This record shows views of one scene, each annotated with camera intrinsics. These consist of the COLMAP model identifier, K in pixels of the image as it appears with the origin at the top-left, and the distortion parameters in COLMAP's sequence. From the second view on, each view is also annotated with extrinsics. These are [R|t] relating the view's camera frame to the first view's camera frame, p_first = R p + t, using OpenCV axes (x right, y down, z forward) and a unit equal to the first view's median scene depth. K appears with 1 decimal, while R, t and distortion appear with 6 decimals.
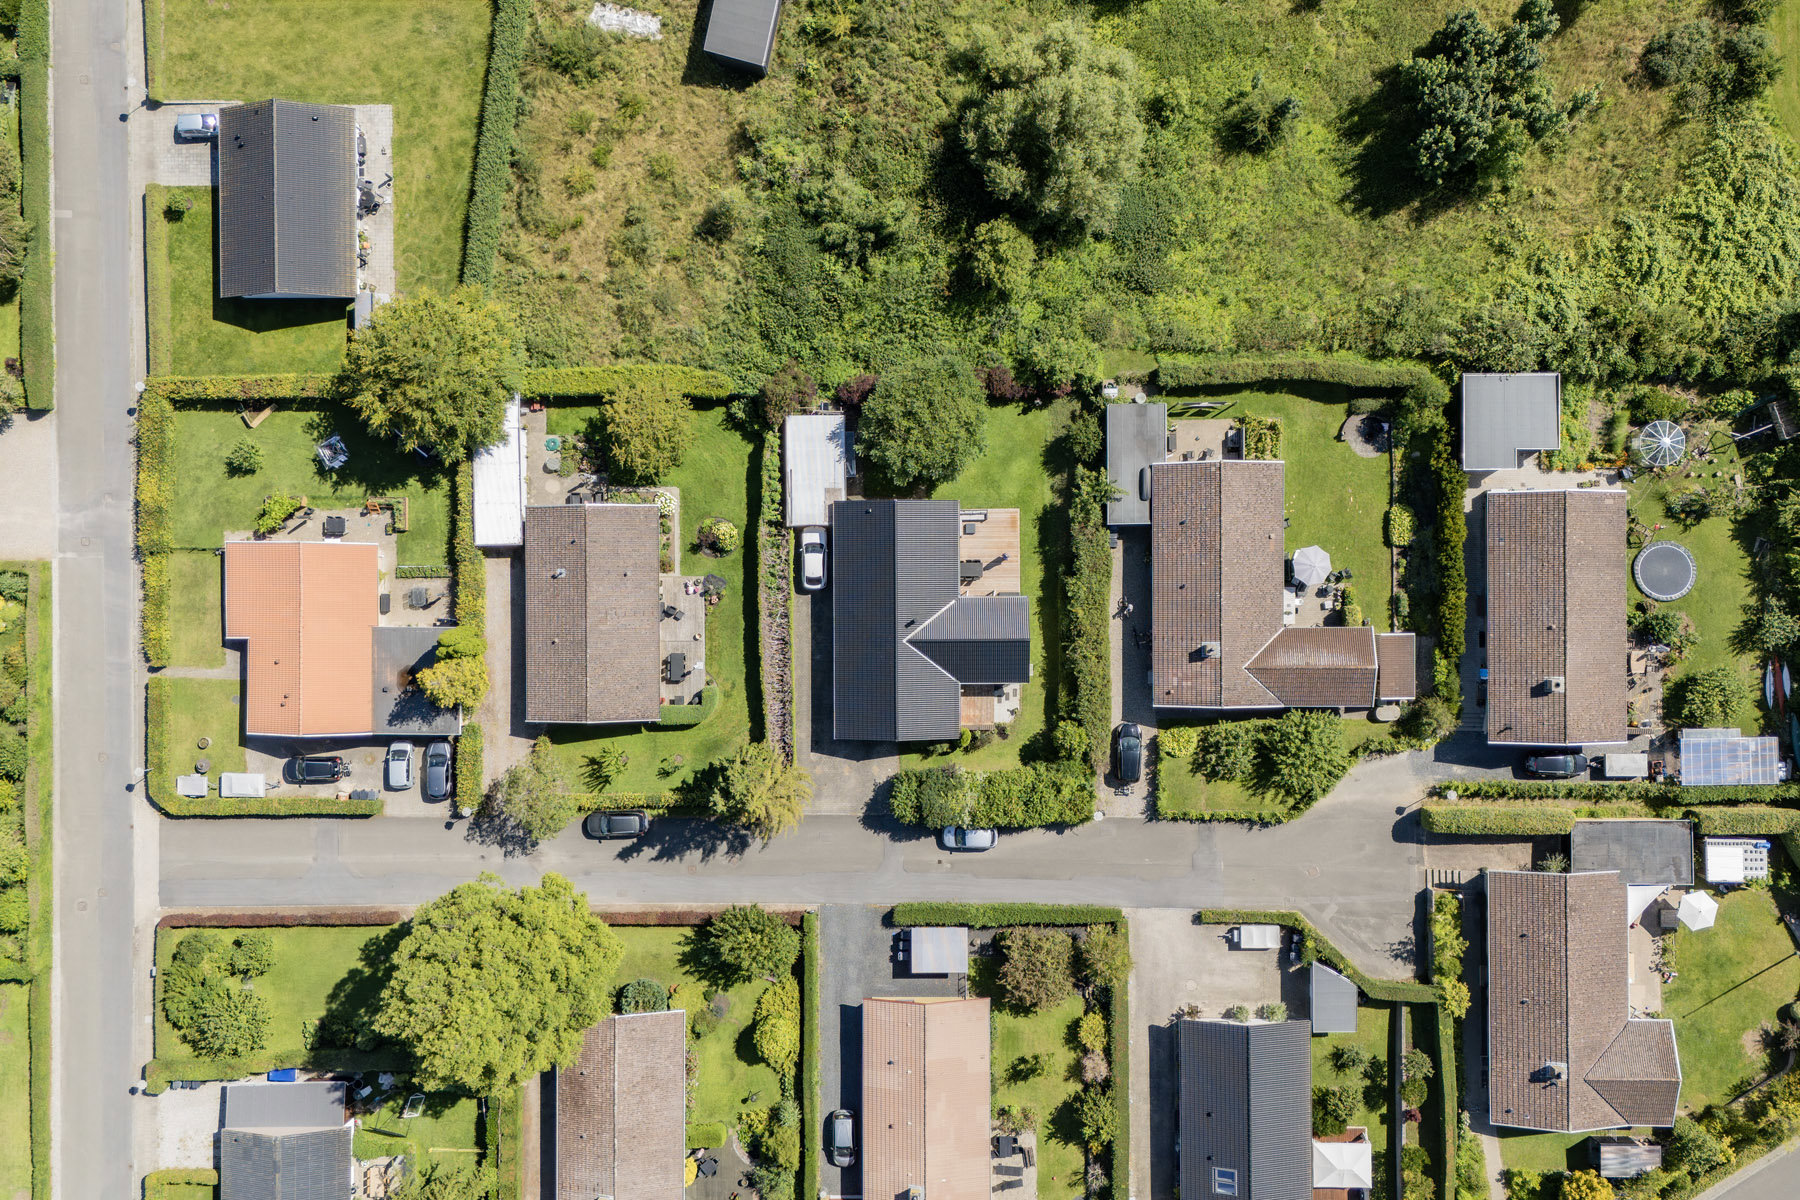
lens RADIAL K [[1837.1, 0, 899.7], [0, 1837.1, 614.9], [0, 0, 1]] dist [0.076831, 0.000000]
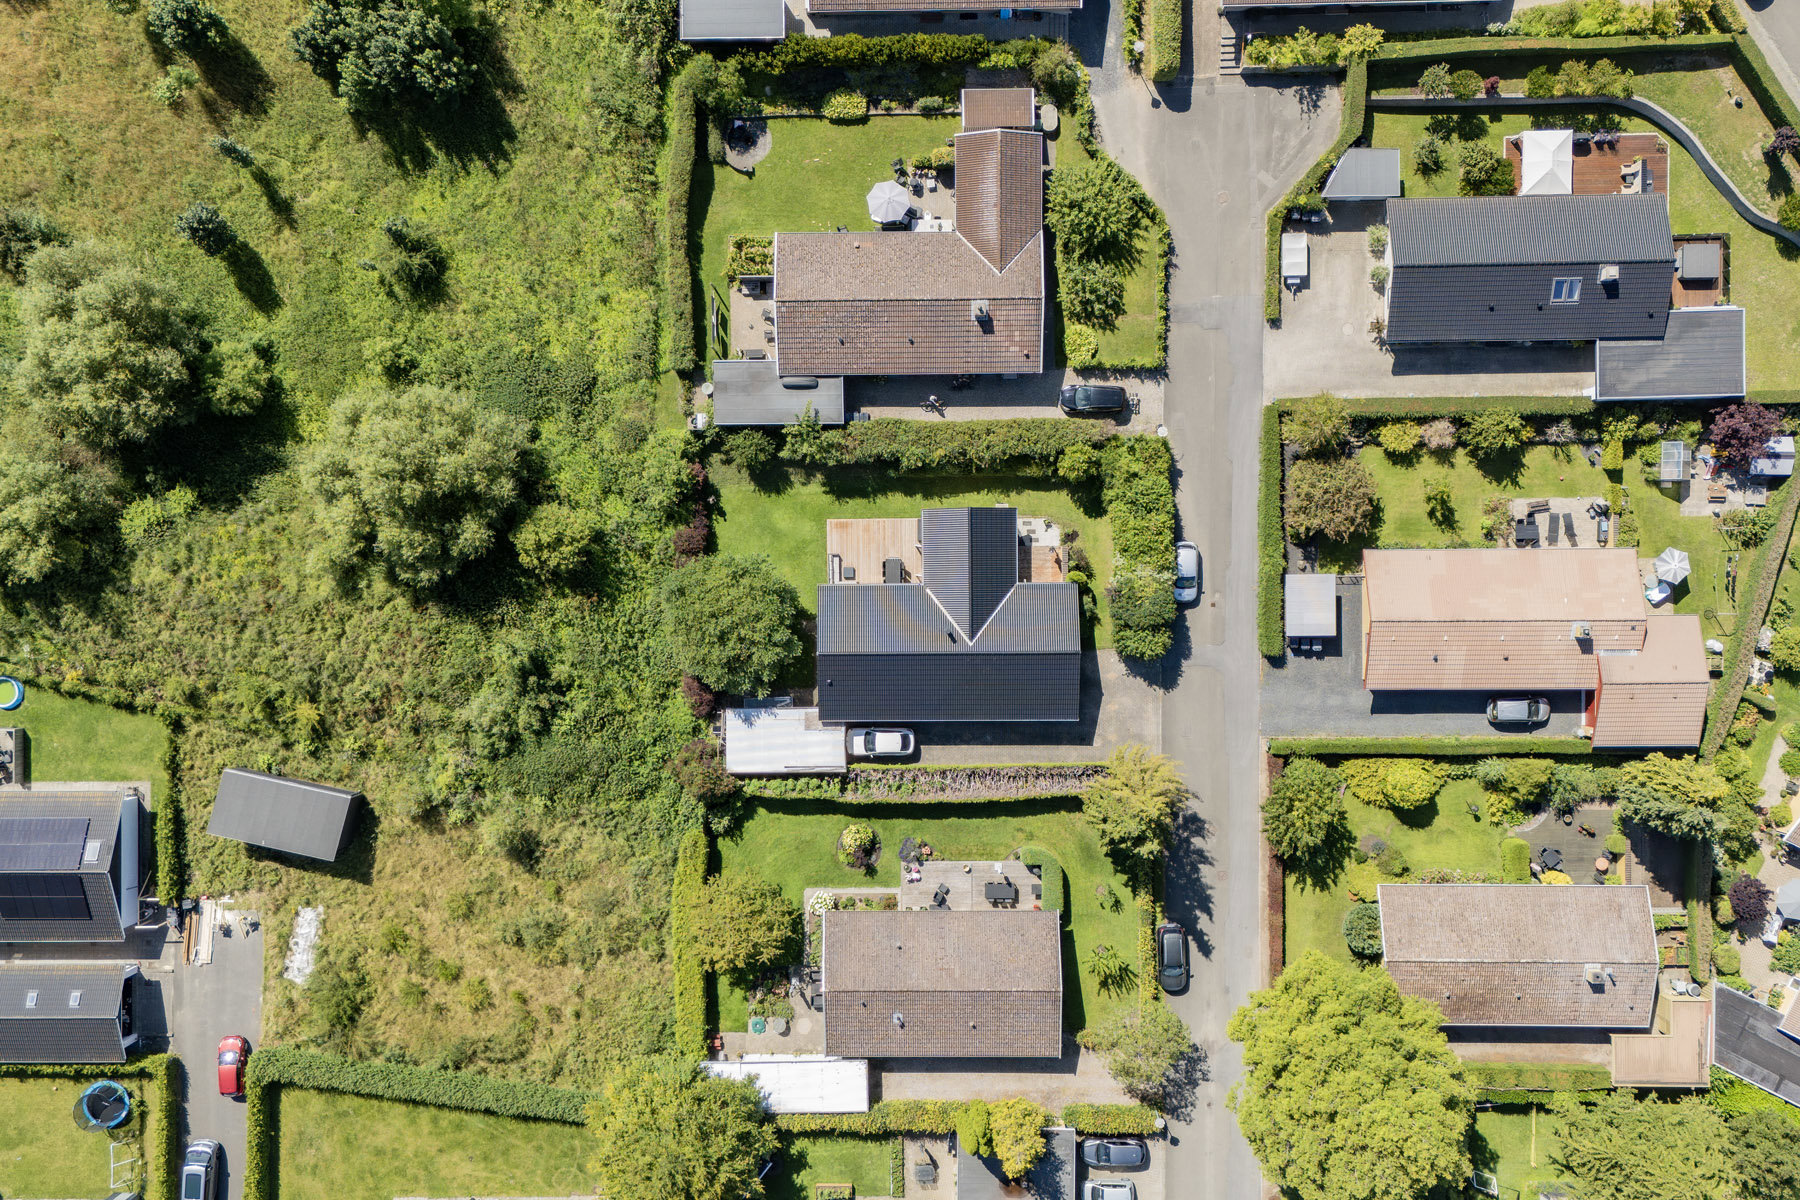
lens RADIAL K [[1837.1, 0, 883.0], [0, 1837.1, 618.3], [0, 0, 1]] dist [0.076831, 0.000000]
pose [[-0.001150, -0.999904, 0.013840, 0.002653], [0.999422, -0.001620, -0.033956, 0.001518], [0.033975, 0.013793, 0.999328, 0.080481]]
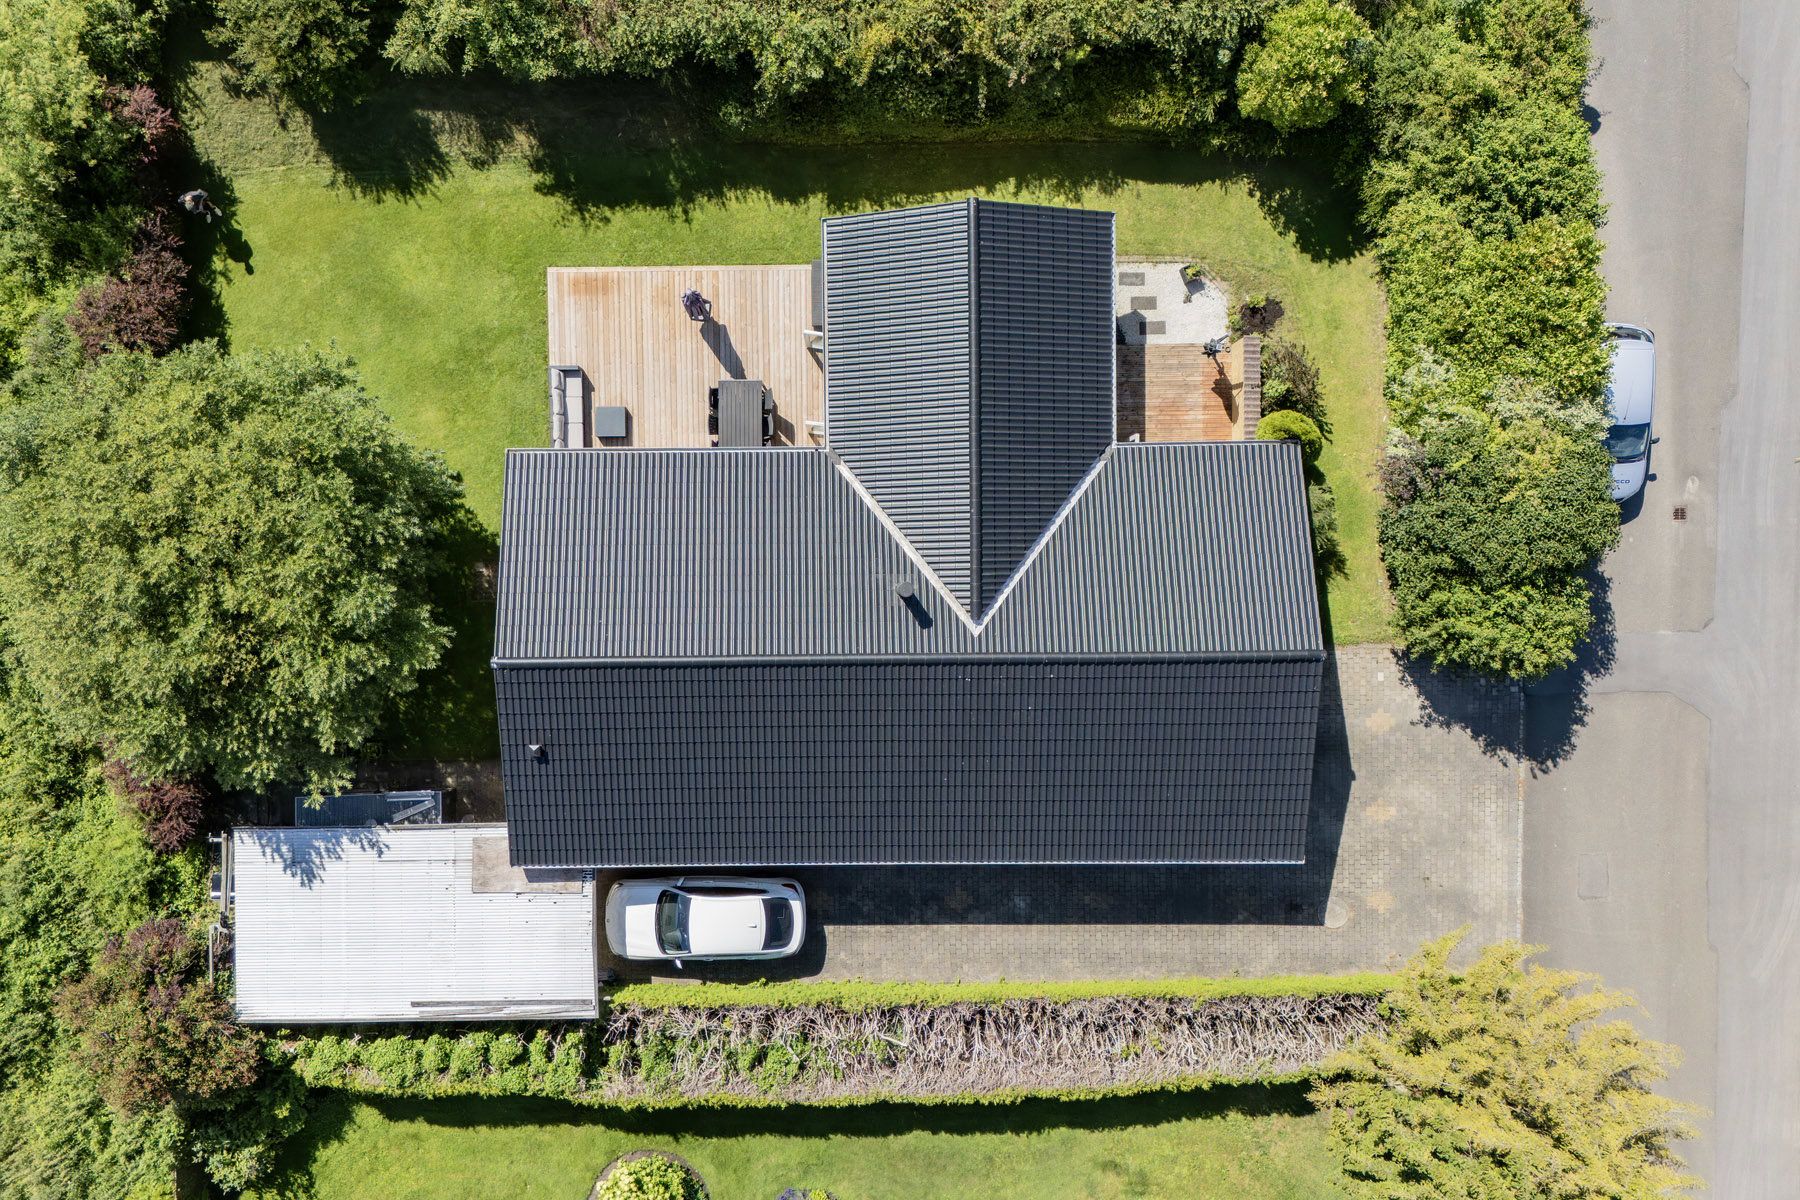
lens RADIAL K [[1837.1, 0, 883.1], [0, 1837.1, 594.8], [0, 0, 1]] dist [0.076831, 0.000000]
pose [[-0.004800, -0.999685, 0.024618, 0.000928], [0.999979, -0.004690, 0.004518, -0.002033], [-0.004401, 0.024639, 0.999687, 0.688347]]
